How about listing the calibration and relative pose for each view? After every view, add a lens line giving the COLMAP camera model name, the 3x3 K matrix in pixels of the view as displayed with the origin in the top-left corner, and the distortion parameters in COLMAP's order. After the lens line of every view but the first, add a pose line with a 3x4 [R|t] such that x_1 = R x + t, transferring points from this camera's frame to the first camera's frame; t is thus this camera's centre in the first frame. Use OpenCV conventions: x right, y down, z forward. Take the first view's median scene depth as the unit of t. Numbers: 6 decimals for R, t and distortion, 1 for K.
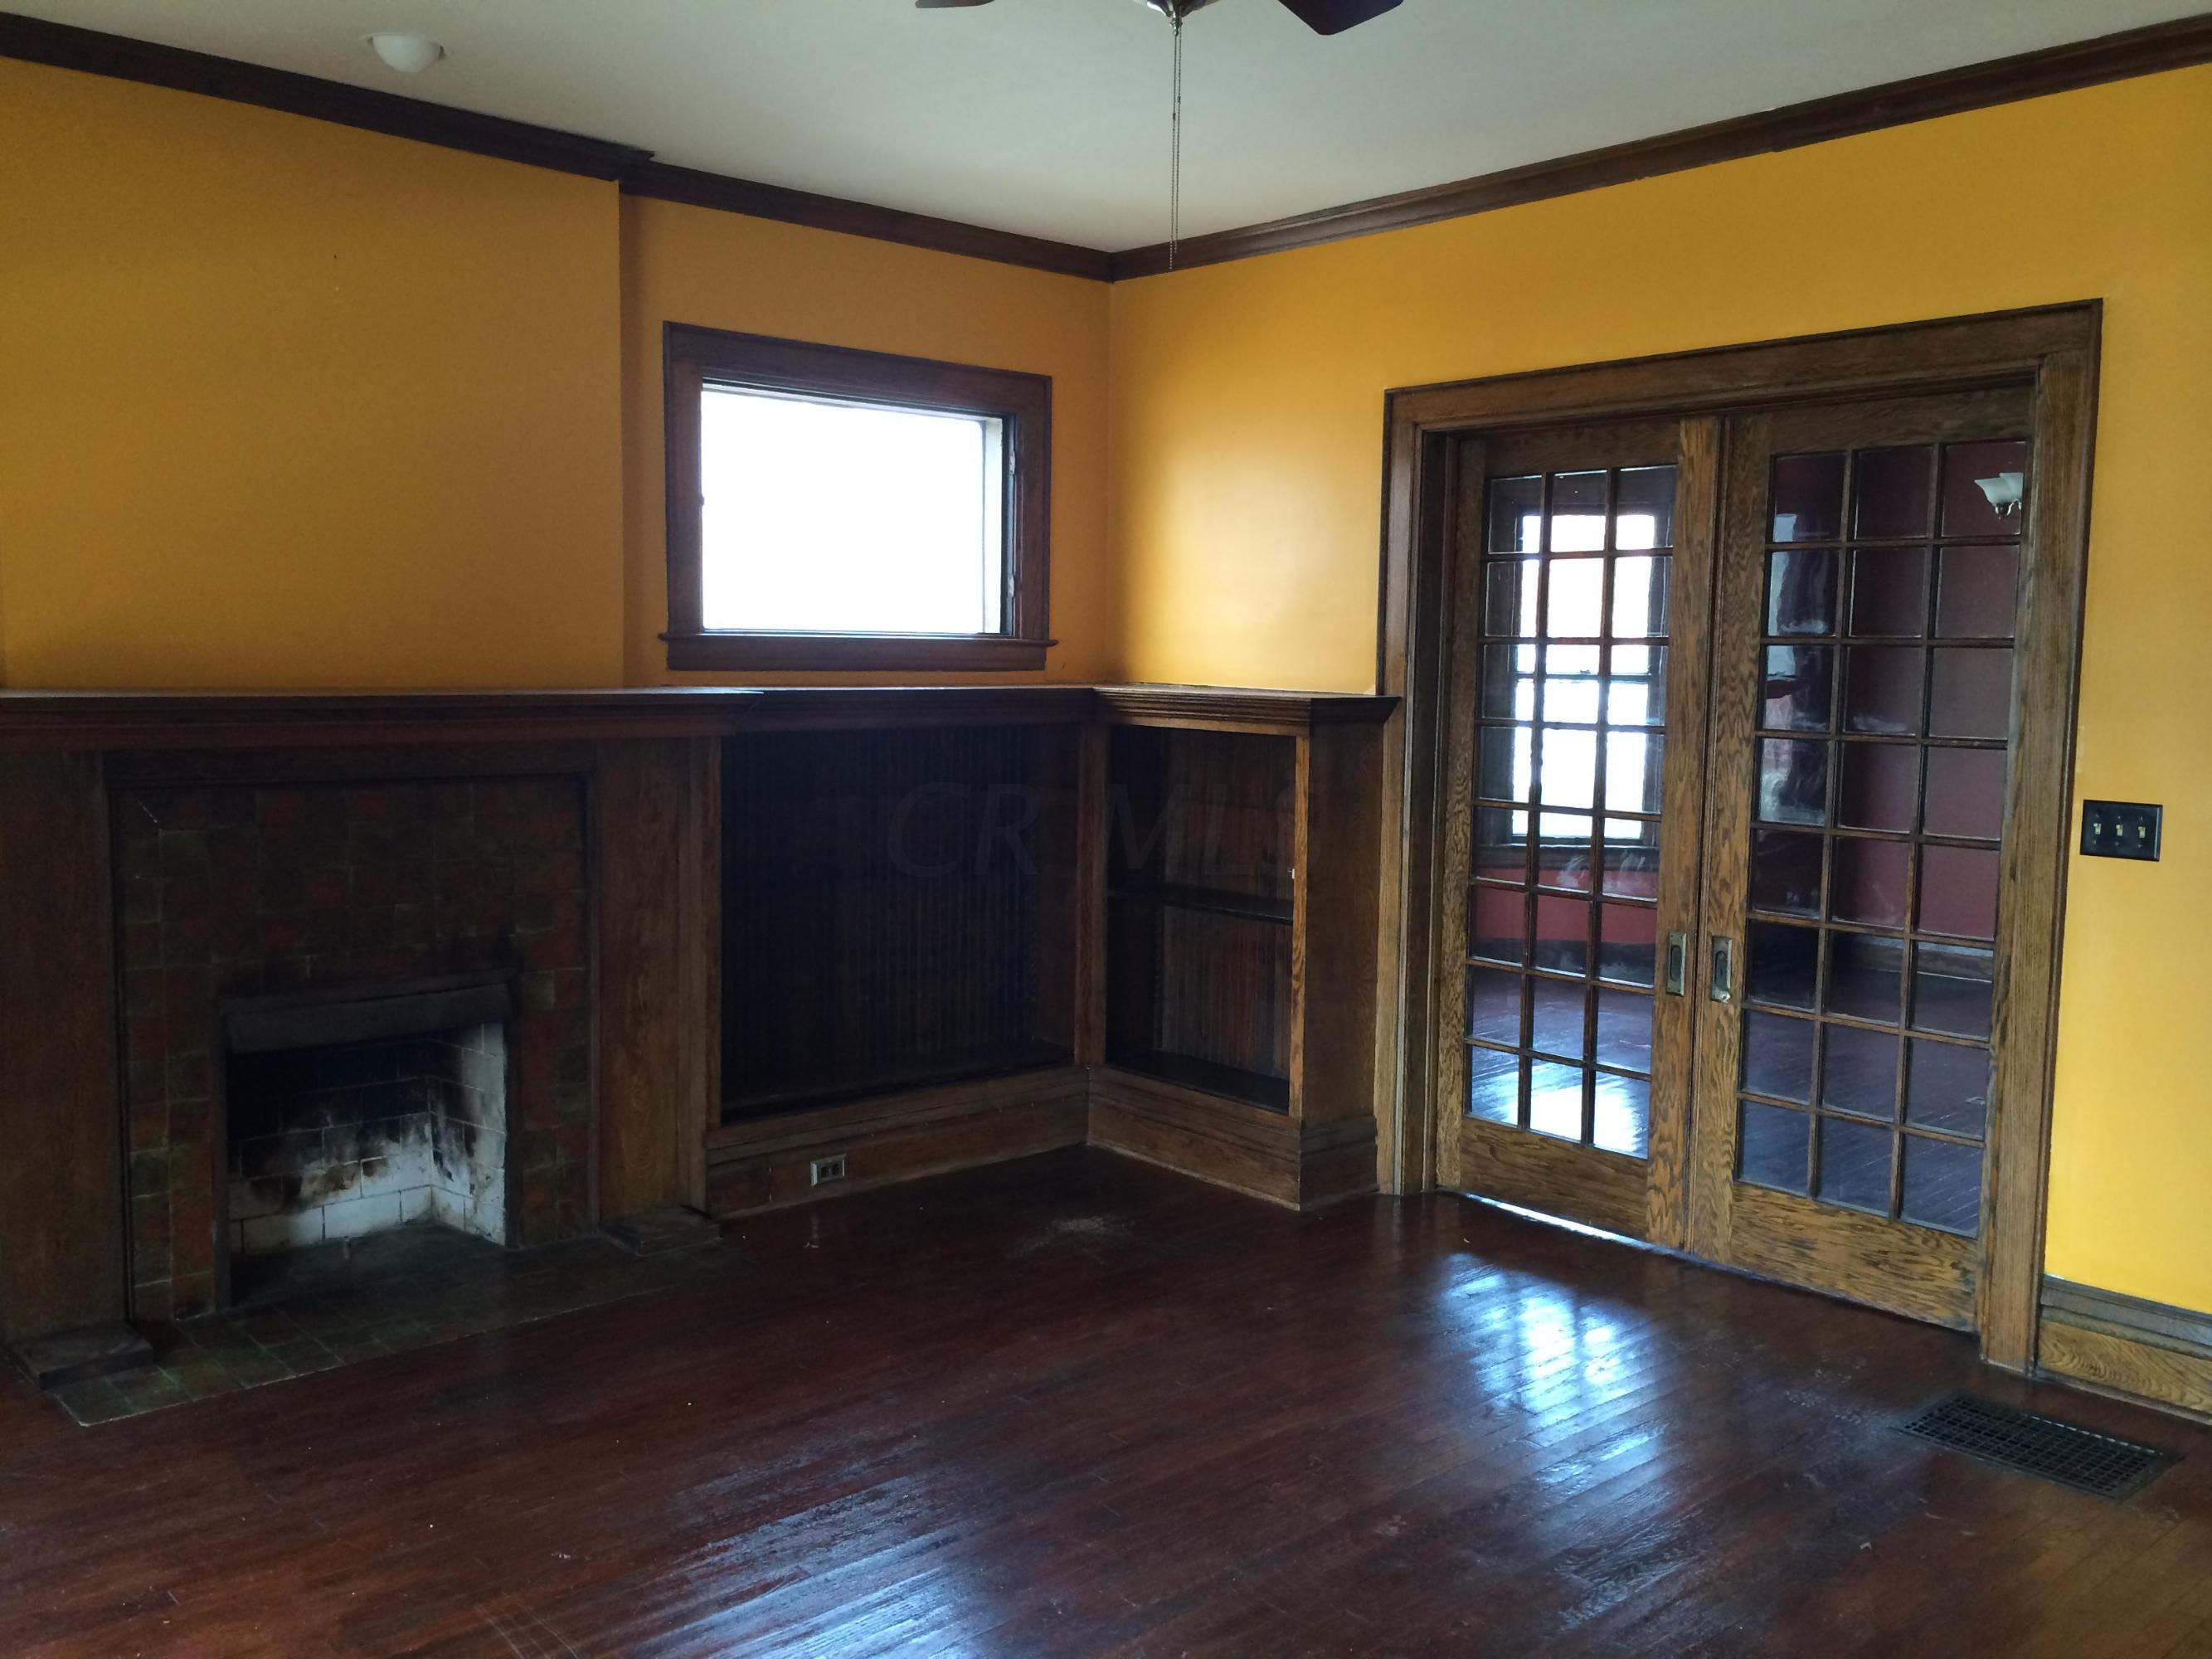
lens RADIAL K [[1894.5, 0, 1095.6], [0, 1894.5, 828.3], [0, 0, 1]] dist [0.085036, -0.084575]
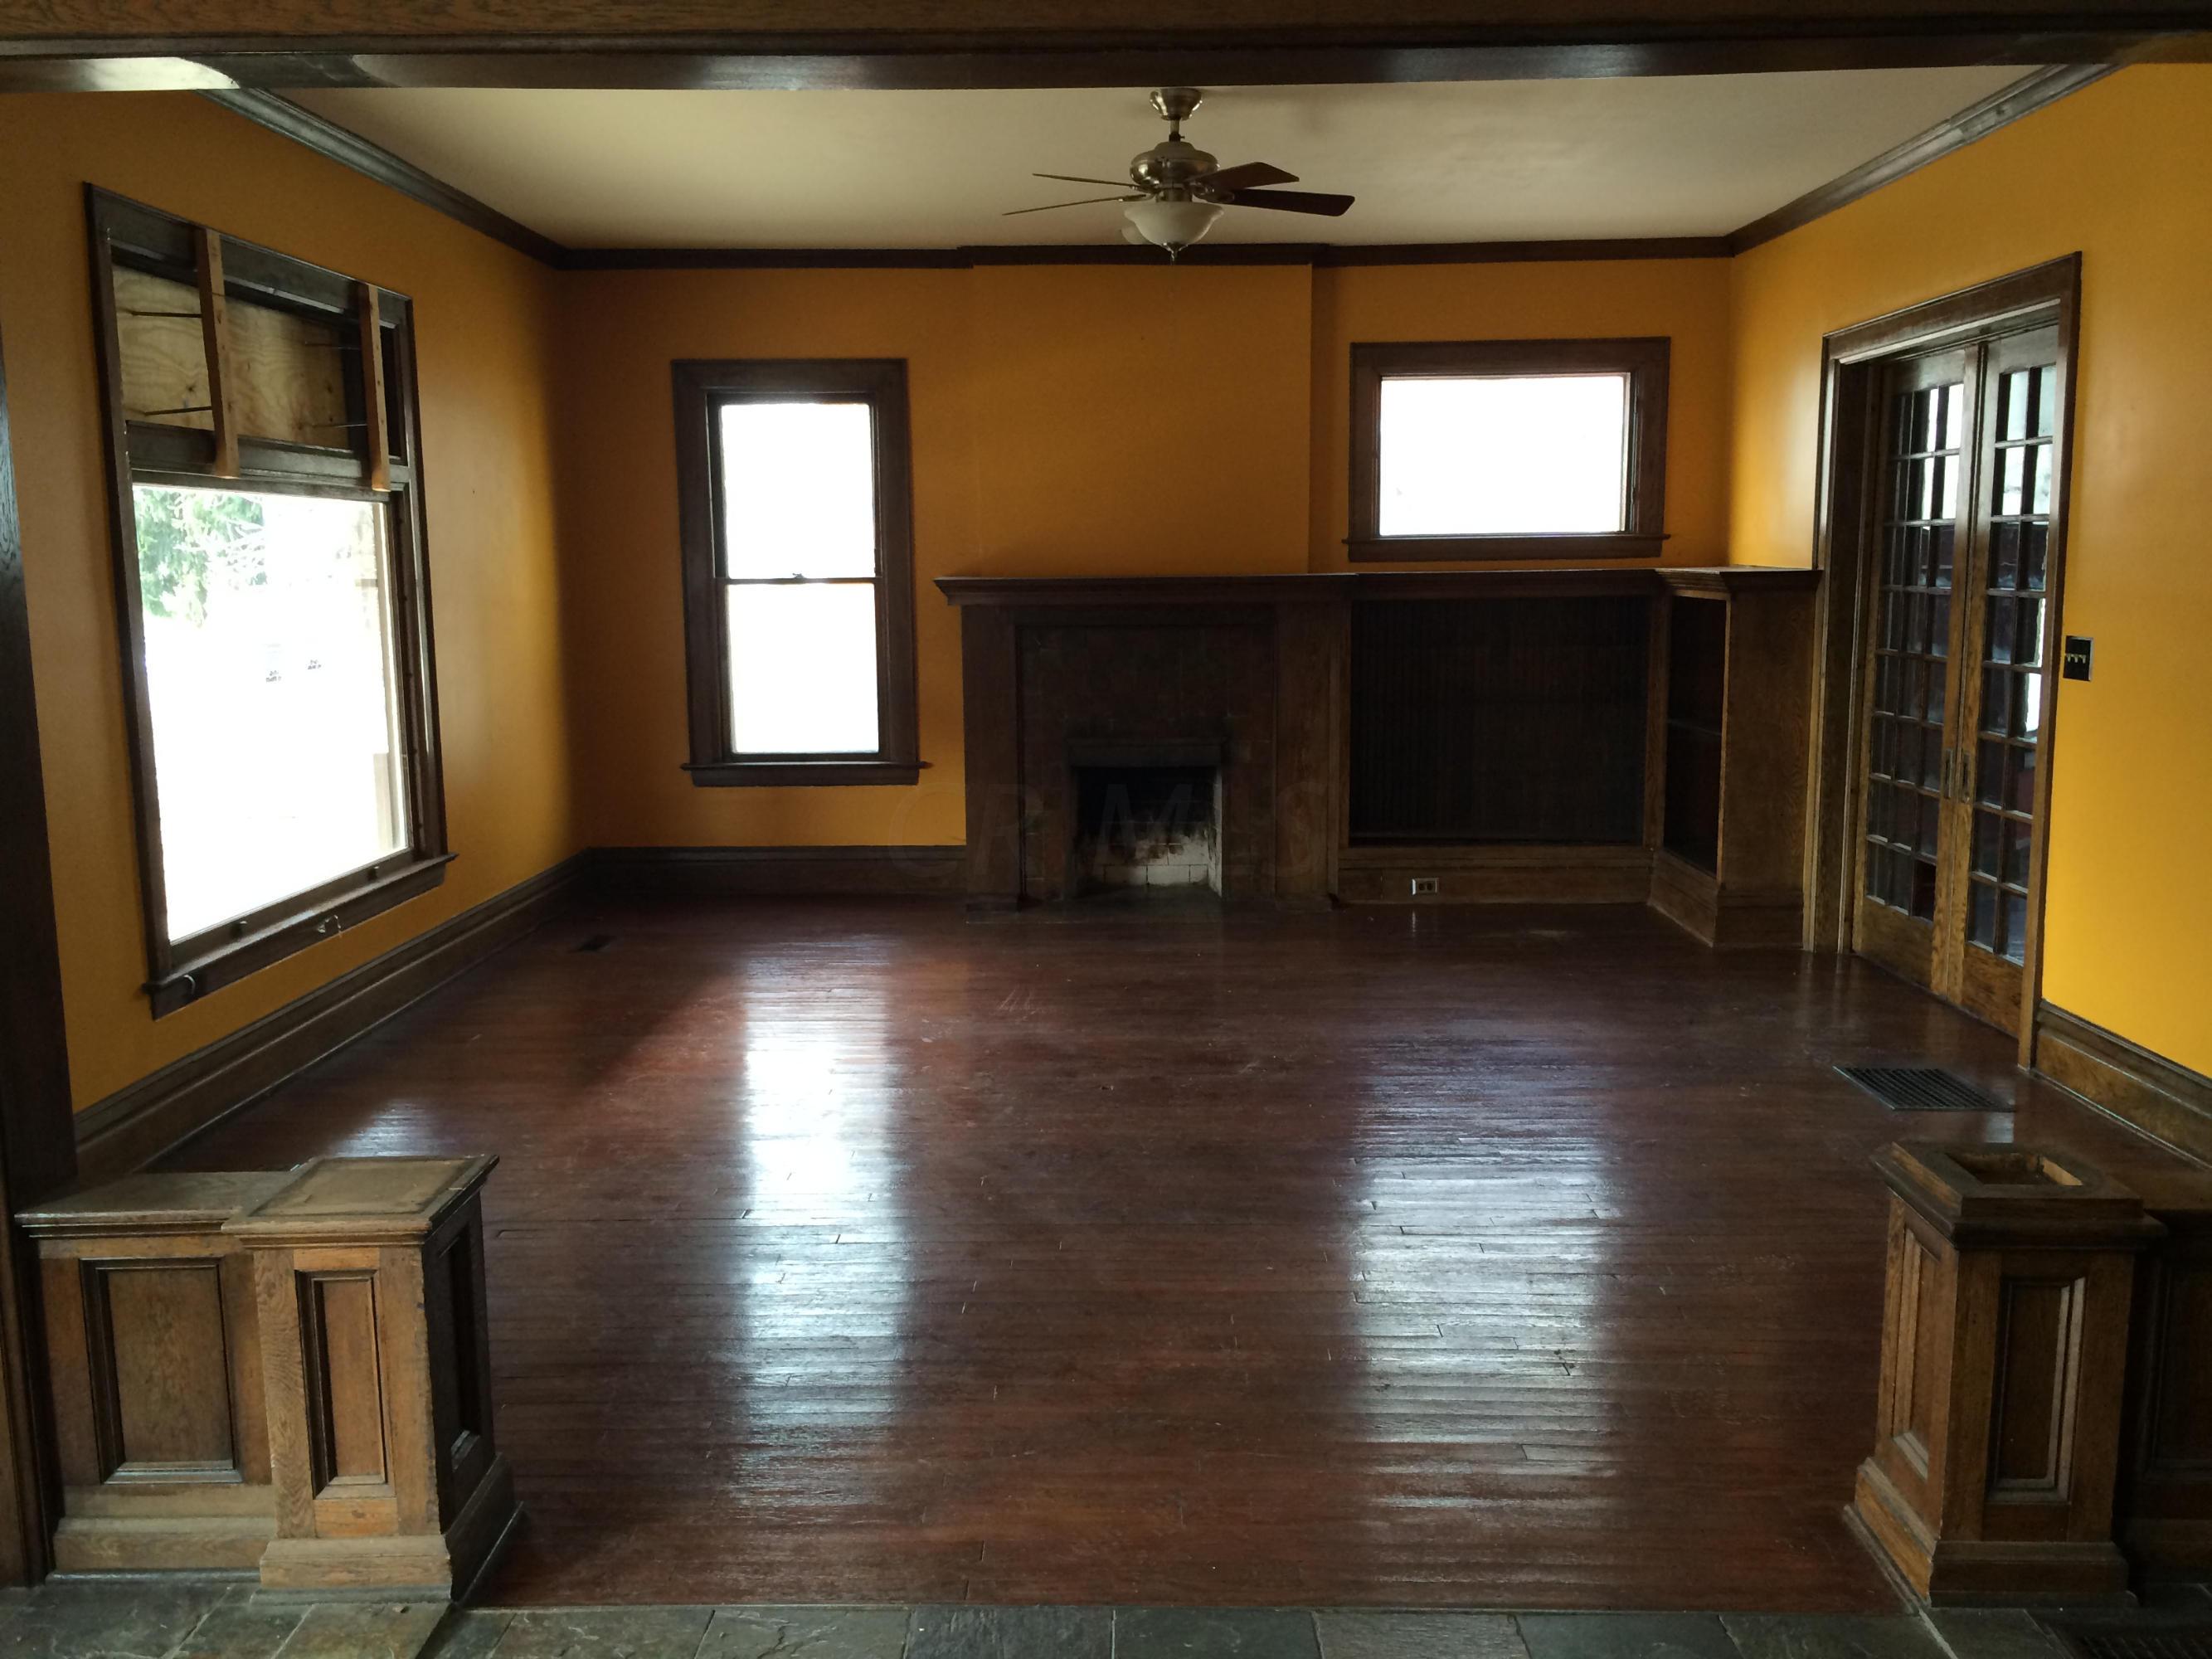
lens RADIAL K [[1894.5, 0, 1095.6], [0, 1894.5, 828.3], [0, 0, 1]] dist [0.085036, -0.084575]
pose [[0.736457, 0.075506, -0.672257, 0.721070], [-0.044742, 0.997012, 0.062966, 0.049385], [0.675003, -0.016294, 0.737635, -0.328984]]
